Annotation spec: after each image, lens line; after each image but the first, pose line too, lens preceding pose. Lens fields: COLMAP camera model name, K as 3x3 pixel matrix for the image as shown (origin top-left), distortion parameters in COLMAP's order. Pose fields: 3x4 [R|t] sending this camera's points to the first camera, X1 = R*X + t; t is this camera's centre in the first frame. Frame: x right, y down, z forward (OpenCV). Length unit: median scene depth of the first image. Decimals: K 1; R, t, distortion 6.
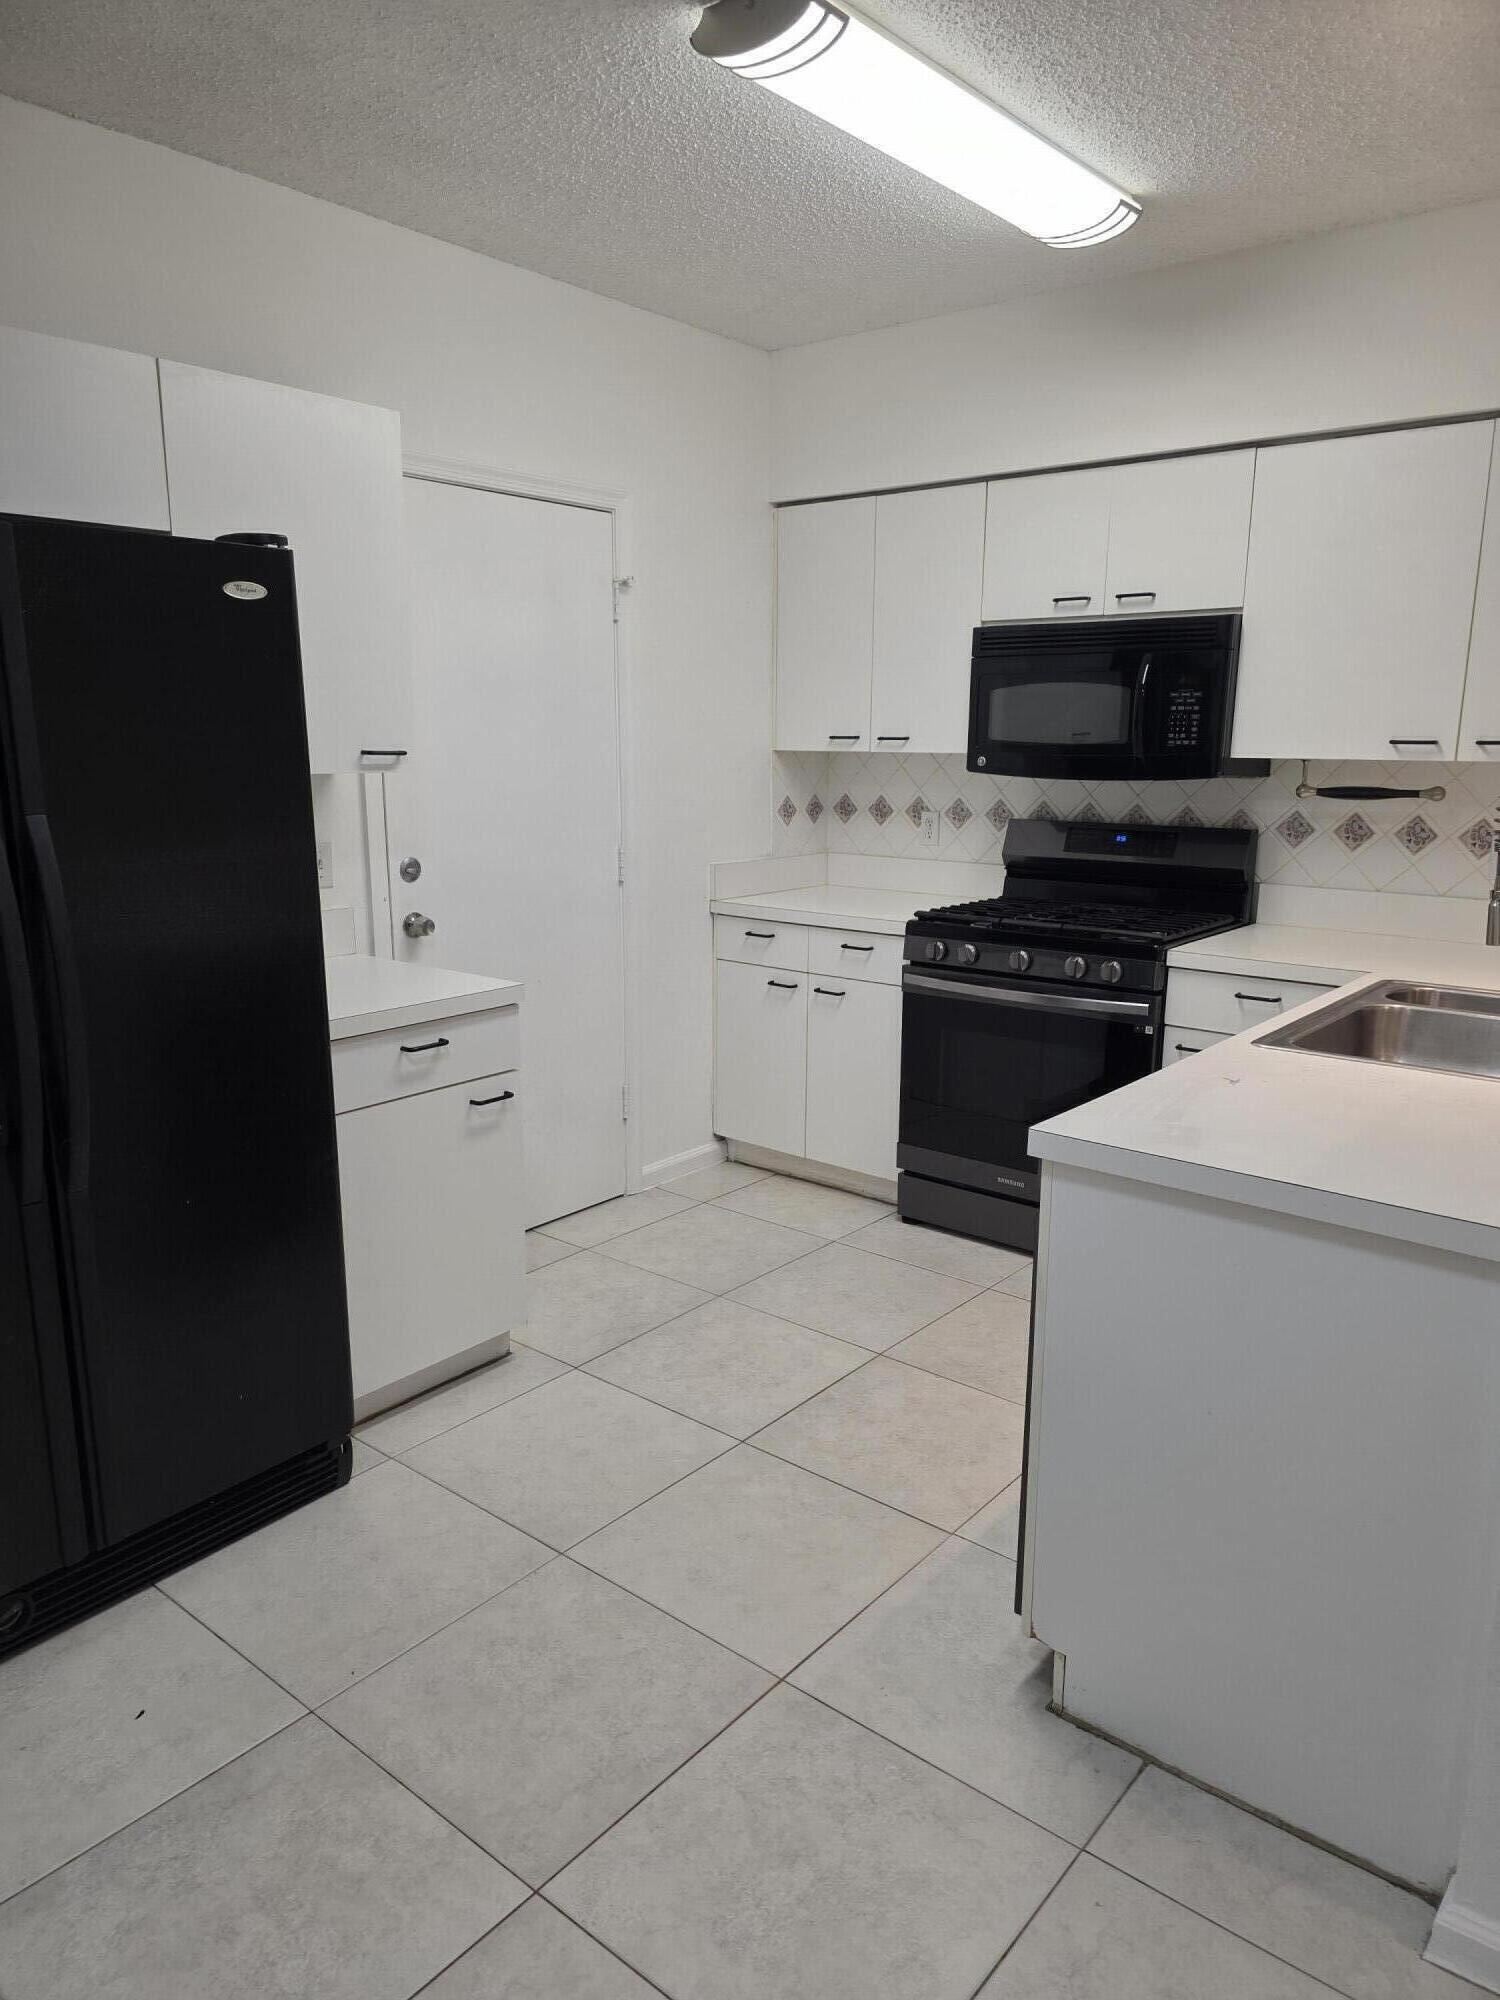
lens RADIAL K [[1351.8, 0, 755.4], [0, 1351.8, 1005.1], [0, 0, 1]] dist [0.070321, -0.073523]
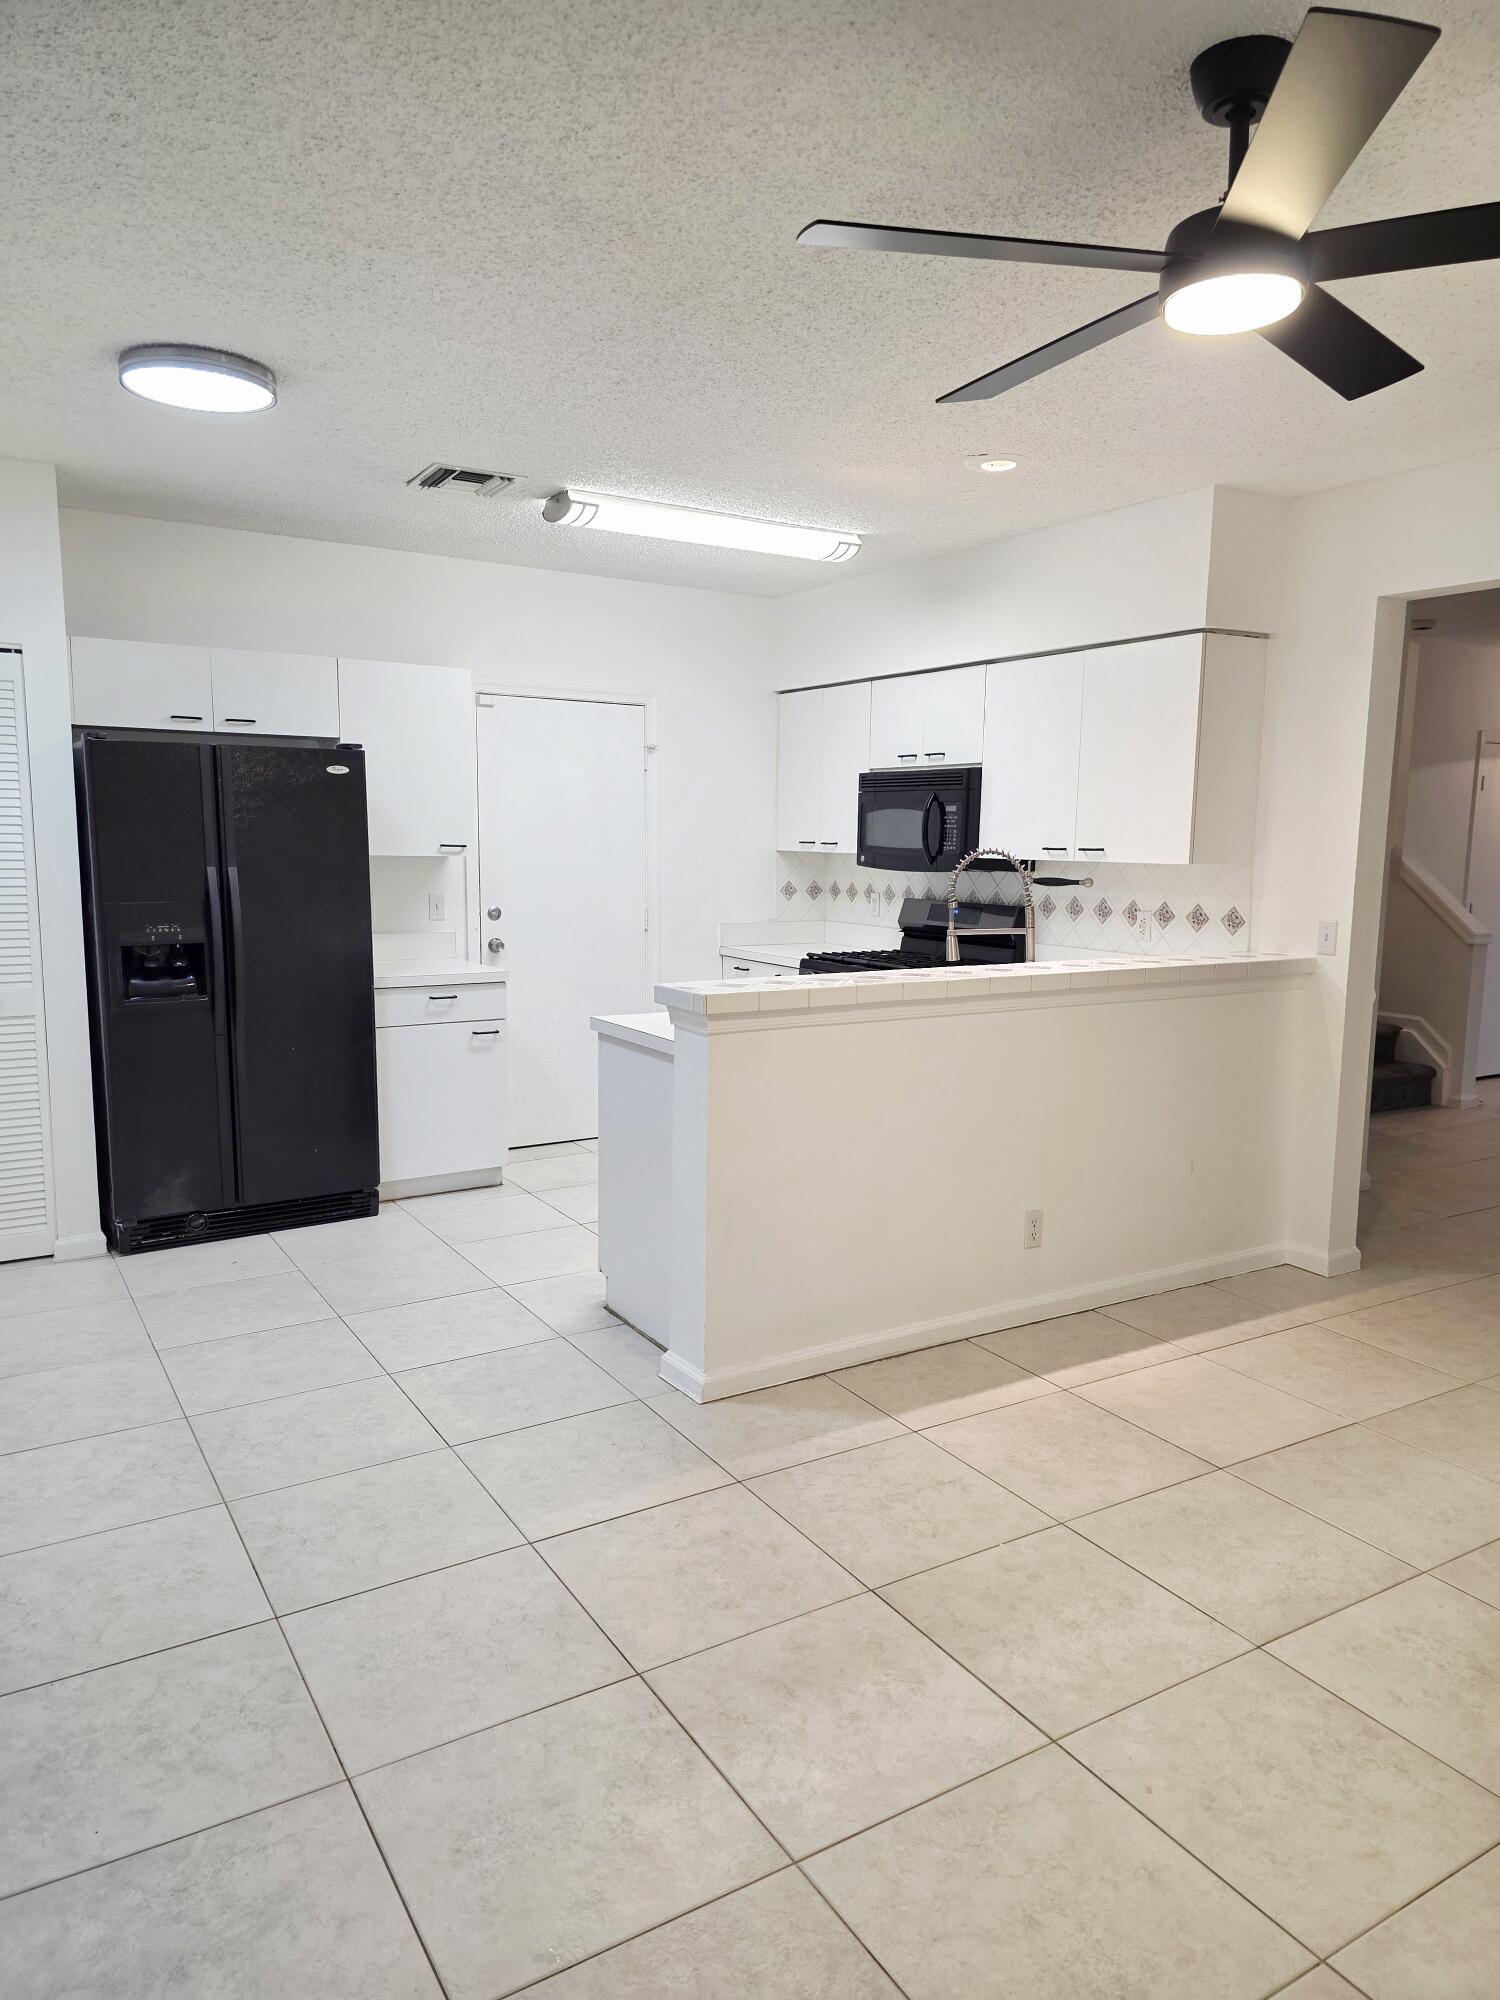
lens RADIAL K [[1344.2, 0, 776.1], [0, 1344.2, 1010.0], [0, 0, 1]] dist [0.057806, -0.070691]
pose [[0.949047, 0.050392, -0.311078, 0.585925], [-0.073871, 0.995202, -0.064154, 0.100303], [0.306353, 0.083865, 0.948217, -0.478512]]
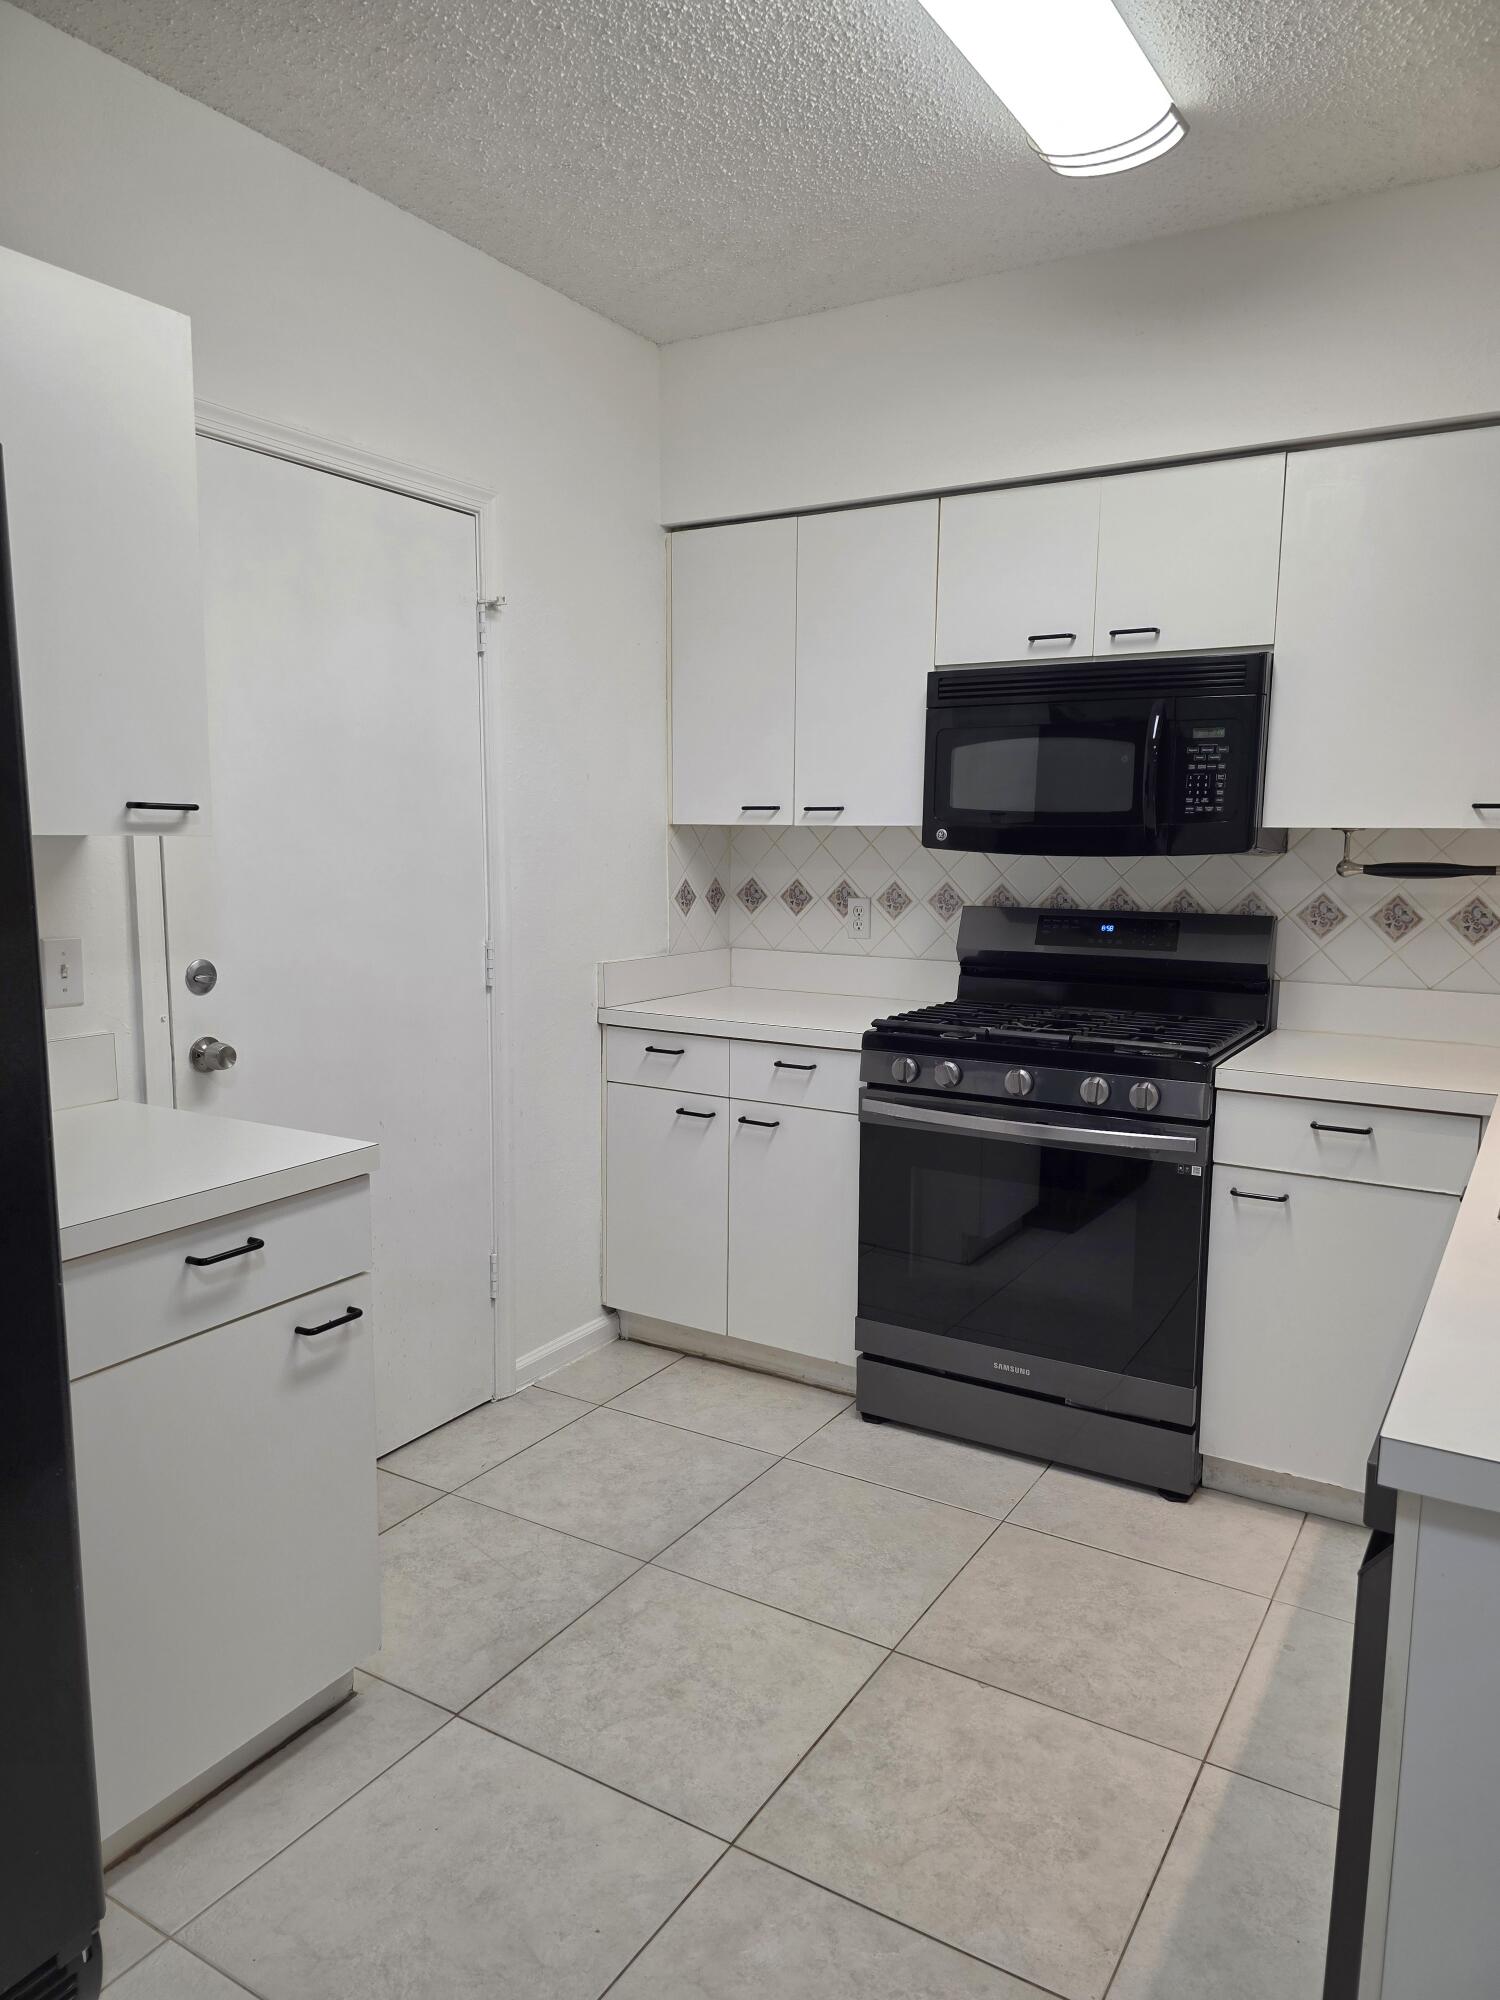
lens RADIAL K [[1351.8, 0, 755.4], [0, 1351.8, 1005.1], [0, 0, 1]] dist [0.070321, -0.073523]
pose [[0.989621, -0.015022, 0.142915, -0.064459], [0.025268, 0.997216, -0.070152, -0.025577], [-0.141463, 0.073036, 0.987246, 0.238235]]
